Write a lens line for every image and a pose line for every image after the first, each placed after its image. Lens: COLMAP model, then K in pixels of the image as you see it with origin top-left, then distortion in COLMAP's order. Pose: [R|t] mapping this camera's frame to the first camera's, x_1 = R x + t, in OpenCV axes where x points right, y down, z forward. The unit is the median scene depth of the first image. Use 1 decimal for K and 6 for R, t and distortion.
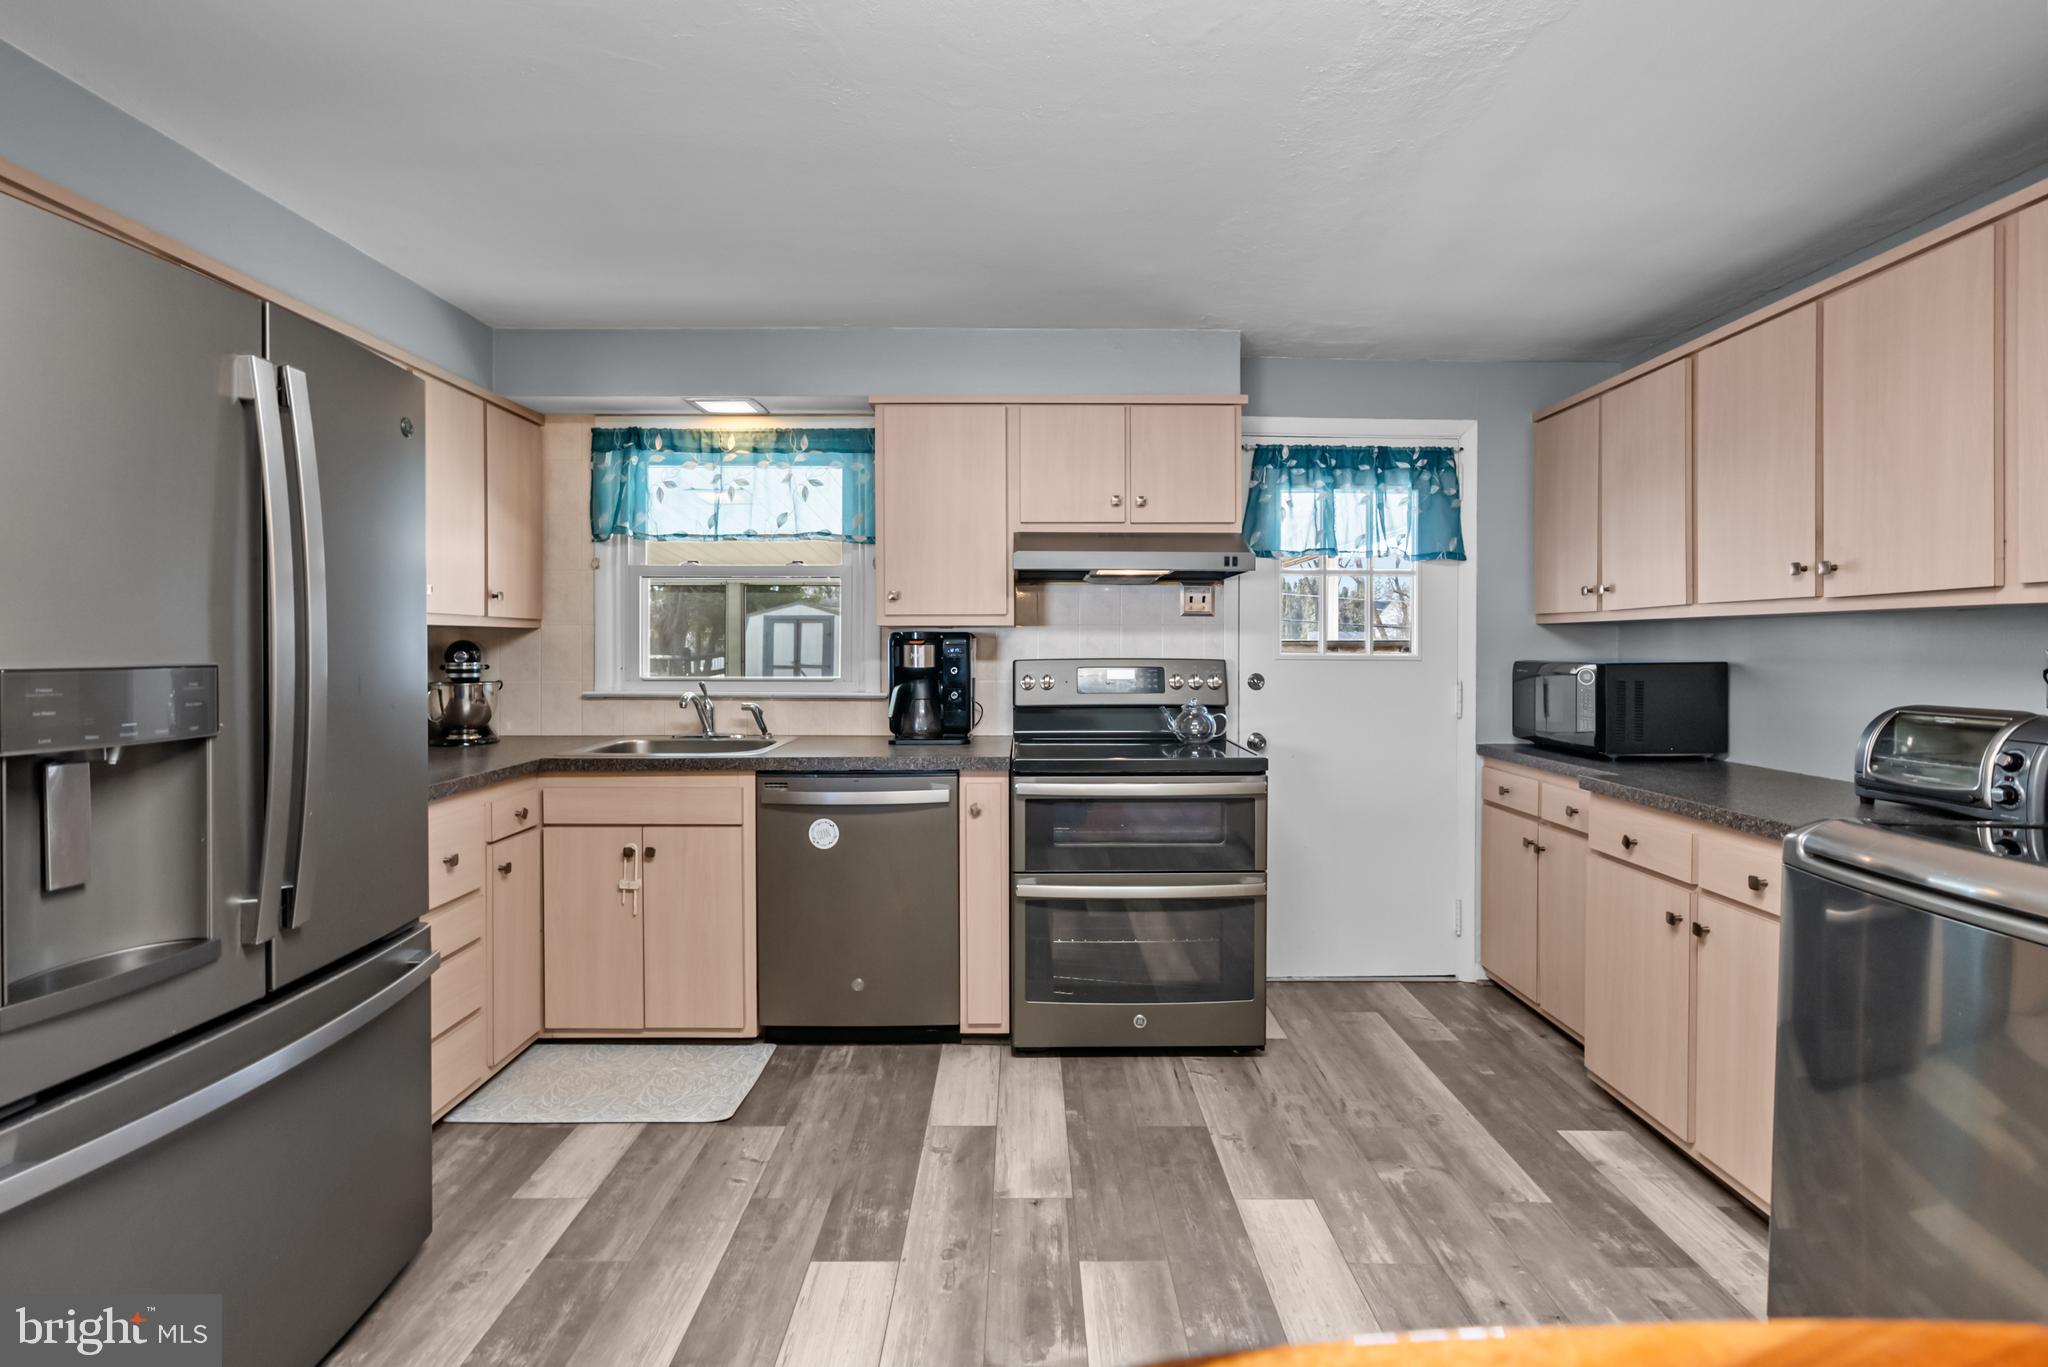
lens RADIAL K [[940.6, 0, 1033.8], [0, 940.6, 668.2], [0, 0, 1]] dist [-0.008150, 0.000764]
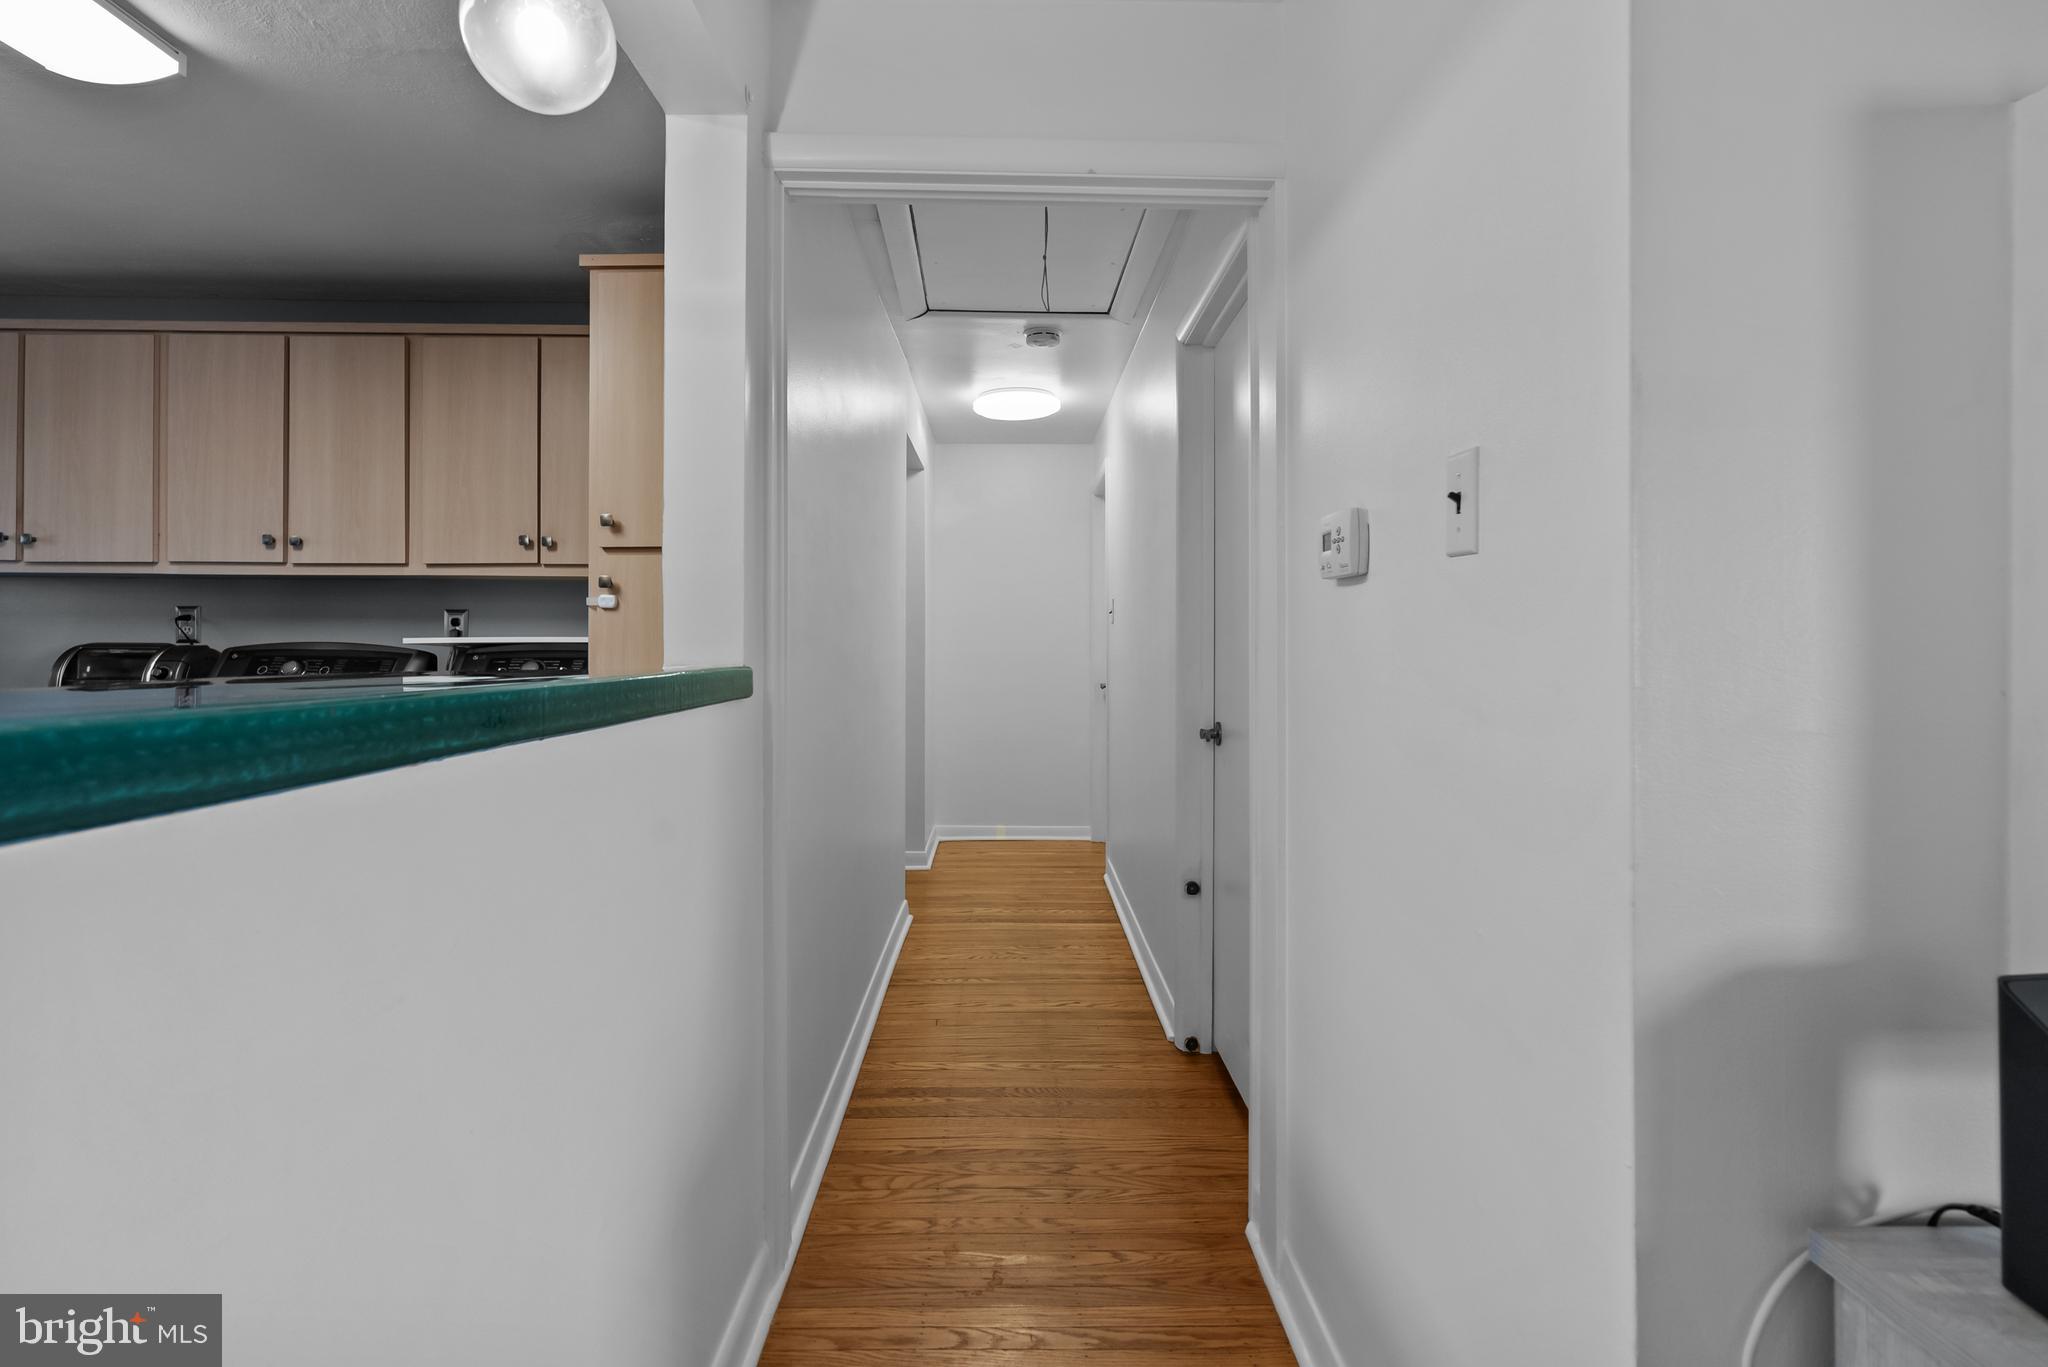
lens RADIAL K [[973.5, 0, 1009.0], [0, 973.5, 628.0], [0, 0, 1]] dist [-0.006343, 0.002781]
pose [[0.007174, 0.004781, 0.999963, -0.384561], [0.010826, 0.999930, -0.004858, 0.029924], [-0.999916, 0.010860, 0.007122, -0.295508]]
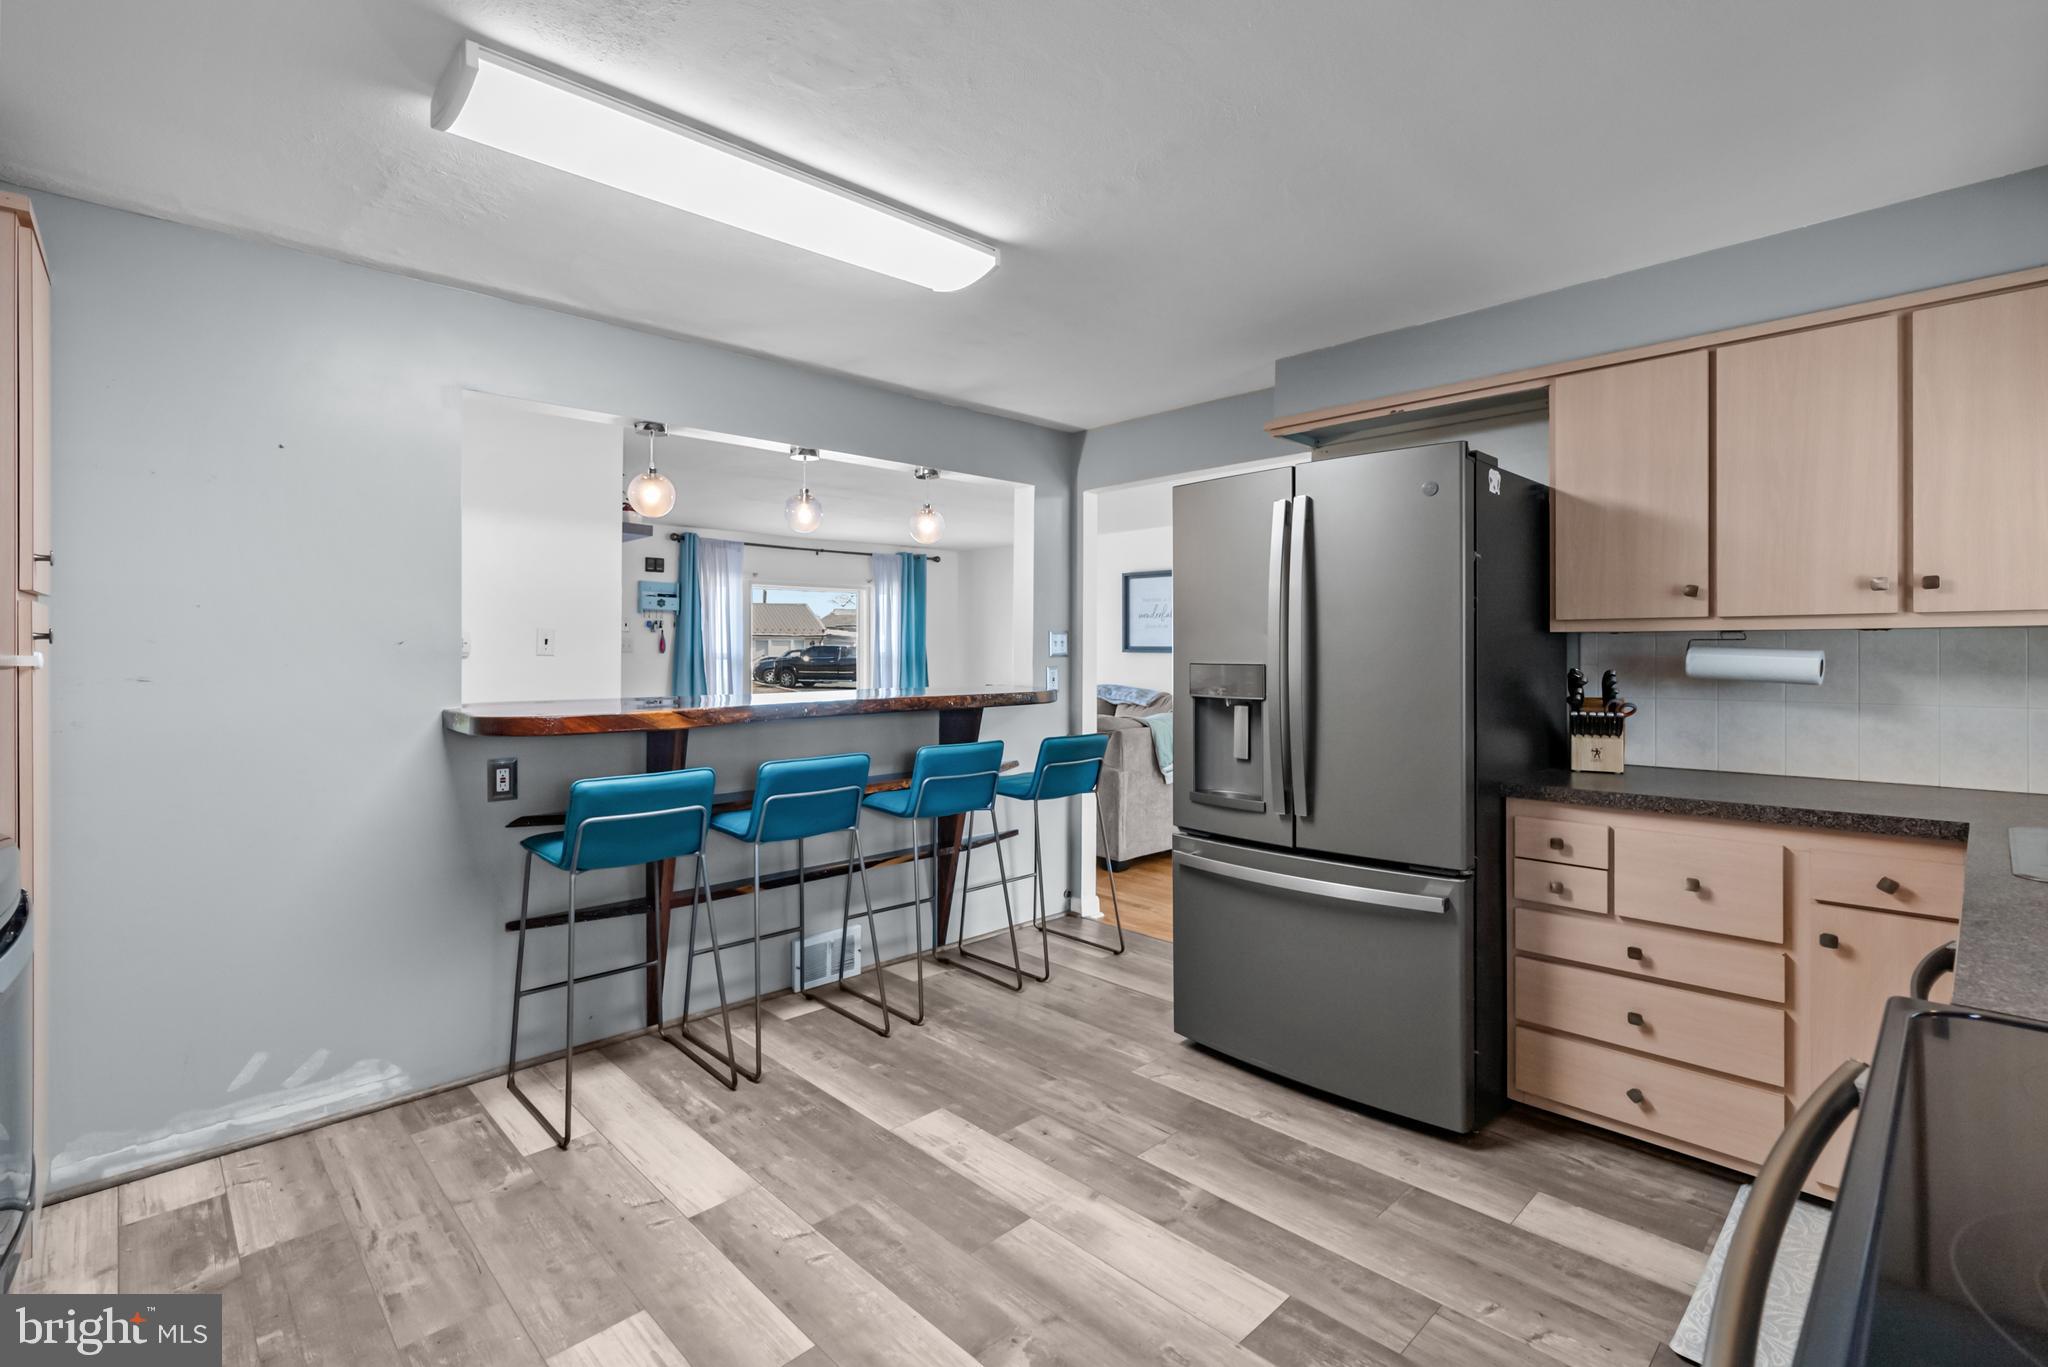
lens RADIAL K [[940.6, 0, 1020.0], [0, 940.6, 664.4], [0, 0, 1]] dist [-0.008150, 0.000764]
pose [[-0.728060, 0.009894, -0.685442, 0.407955], [-0.013980, 0.999474, 0.029275, -0.025340], [0.685371, 0.030896, -0.727538, 0.986325]]
